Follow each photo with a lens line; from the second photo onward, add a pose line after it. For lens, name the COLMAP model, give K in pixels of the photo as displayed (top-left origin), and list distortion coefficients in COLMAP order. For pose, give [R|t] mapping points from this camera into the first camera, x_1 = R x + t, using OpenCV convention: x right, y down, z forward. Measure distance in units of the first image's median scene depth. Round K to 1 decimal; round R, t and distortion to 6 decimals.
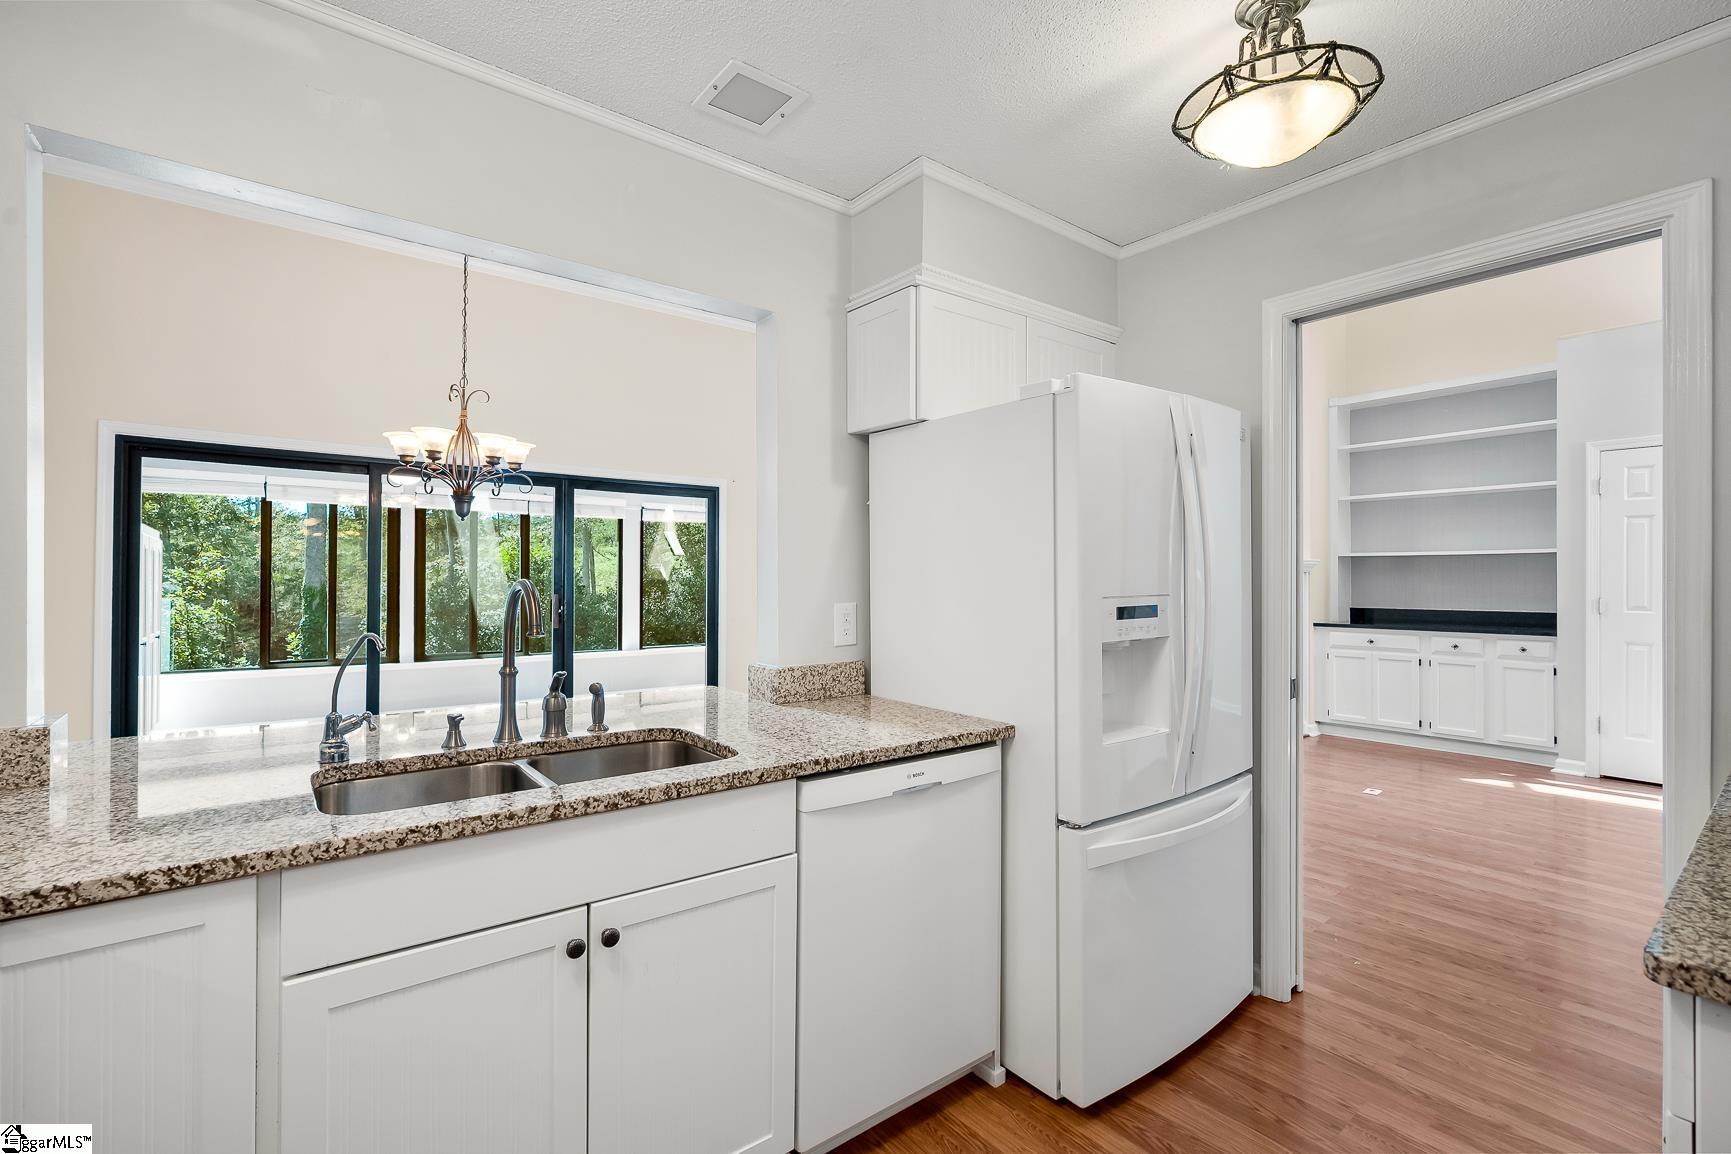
lens RADIAL K [[784.0, 0, 871.9], [0, 784.0, 572.6], [0, 0, 1]] dist [-0.010453, 0.002757]
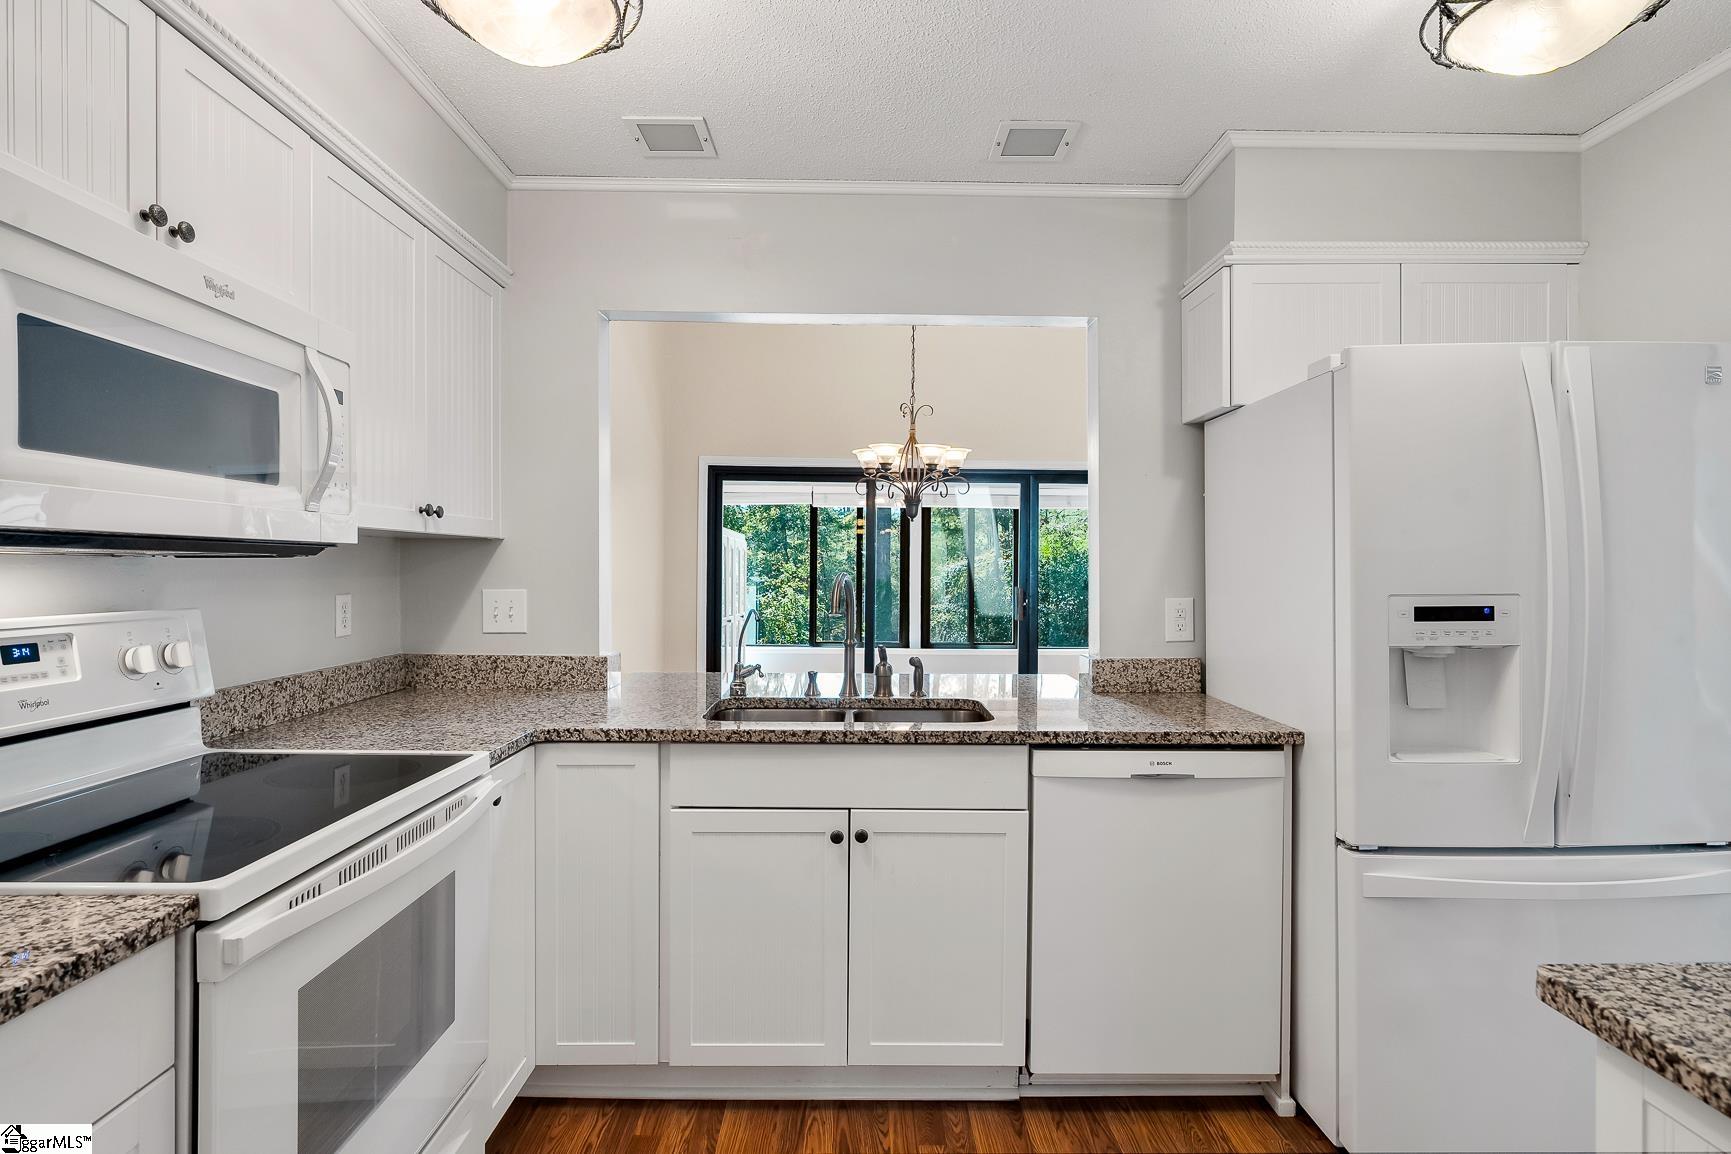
lens RADIAL K [[884.1, 0, 849.5], [0, 884.1, 568.3], [0, 0, 1]] dist [-0.011578, 0.004337]
pose [[0.787375, 0.000871, -0.616473, 0.409245], [0.000643, 0.999997, 0.002234, -0.000996], [0.616474, -0.002155, 0.787373, -0.150512]]
